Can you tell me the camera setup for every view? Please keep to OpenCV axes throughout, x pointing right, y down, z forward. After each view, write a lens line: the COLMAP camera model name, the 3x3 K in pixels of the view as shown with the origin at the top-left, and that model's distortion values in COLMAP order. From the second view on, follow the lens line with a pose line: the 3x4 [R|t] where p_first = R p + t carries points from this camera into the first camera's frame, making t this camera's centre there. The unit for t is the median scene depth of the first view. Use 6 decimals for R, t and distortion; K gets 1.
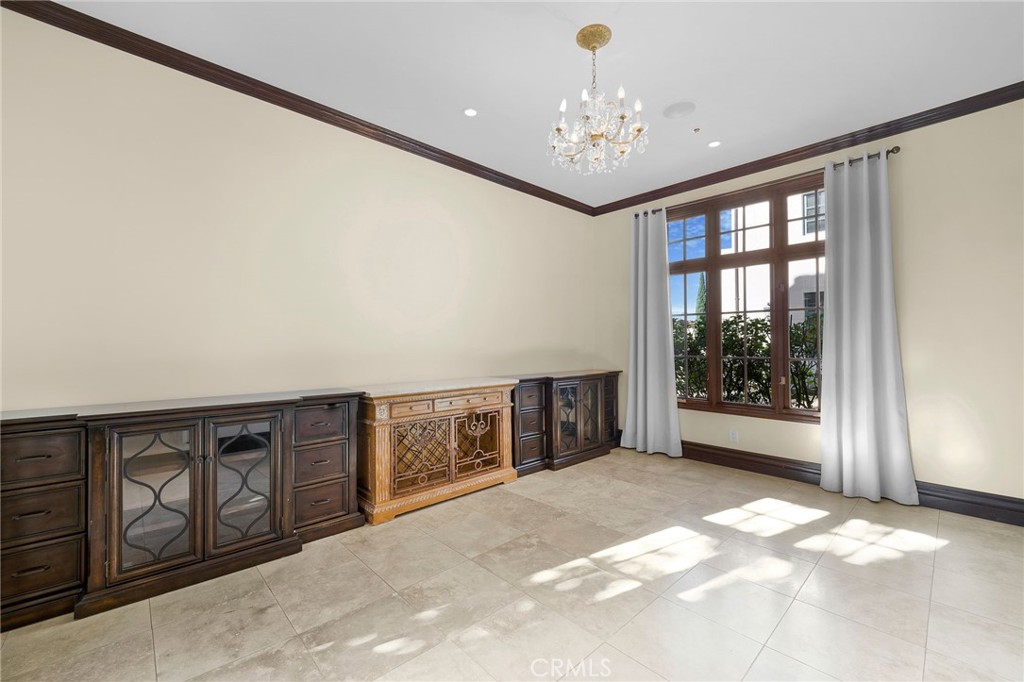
lens RADIAL K [[419.1, 0, 514.7], [0, 419.1, 339.7], [0, 0, 1]] dist [-0.000648, -0.000936]
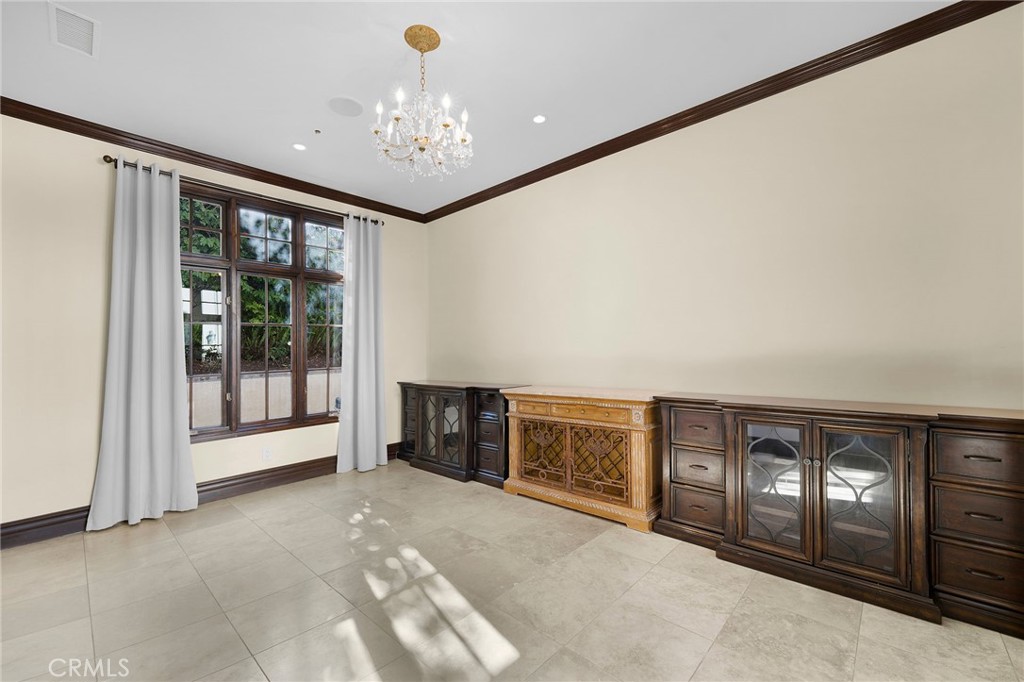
lens RADIAL K [[419.1, 0, 486.1], [0, 419.1, 344.9], [0, 0, 1]] dist [-0.000648, -0.000936]
pose [[0.042627, -0.015735, -0.998967, 0.875539], [0.030072, 0.999443, -0.014459, 0.007179], [0.998638, -0.029424, 0.043077, 0.825641]]
